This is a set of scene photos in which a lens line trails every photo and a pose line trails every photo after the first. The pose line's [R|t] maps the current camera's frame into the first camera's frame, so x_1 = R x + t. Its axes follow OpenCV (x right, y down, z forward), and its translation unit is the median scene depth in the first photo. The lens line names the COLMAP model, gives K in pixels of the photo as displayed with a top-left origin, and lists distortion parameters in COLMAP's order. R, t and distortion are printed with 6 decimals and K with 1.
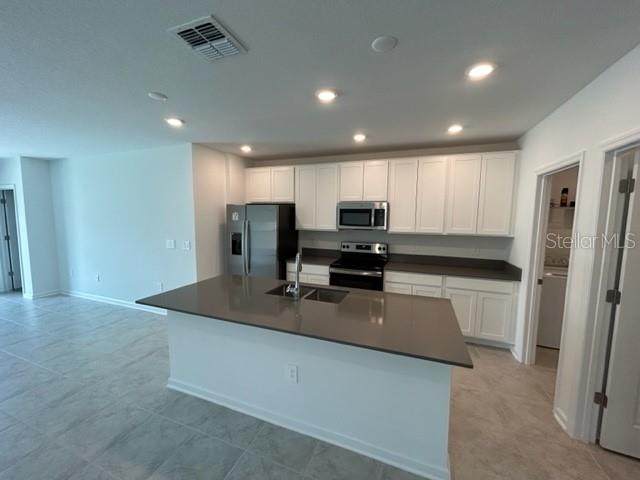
lens RADIAL K [[256.6, 0, 319.5], [0, 256.6, 239.8], [0, 0, 1]] dist [-0.000482, 0.000394]
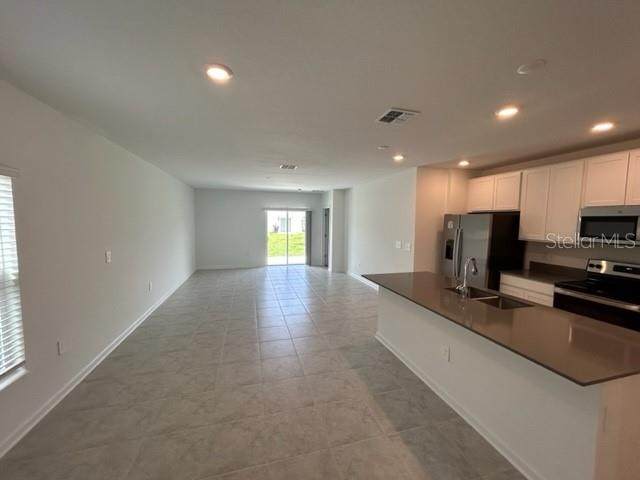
lens RADIAL K [[256.6, 0, 320.6], [0, 256.6, 240.3], [0, 0, 1]] dist [-0.000482, 0.000394]
pose [[0.598535, 0.058367, -0.798967, 0.244759], [-0.082275, 0.996547, 0.011165, 0.011044], [0.796860, 0.059052, 0.601271, -0.124274]]
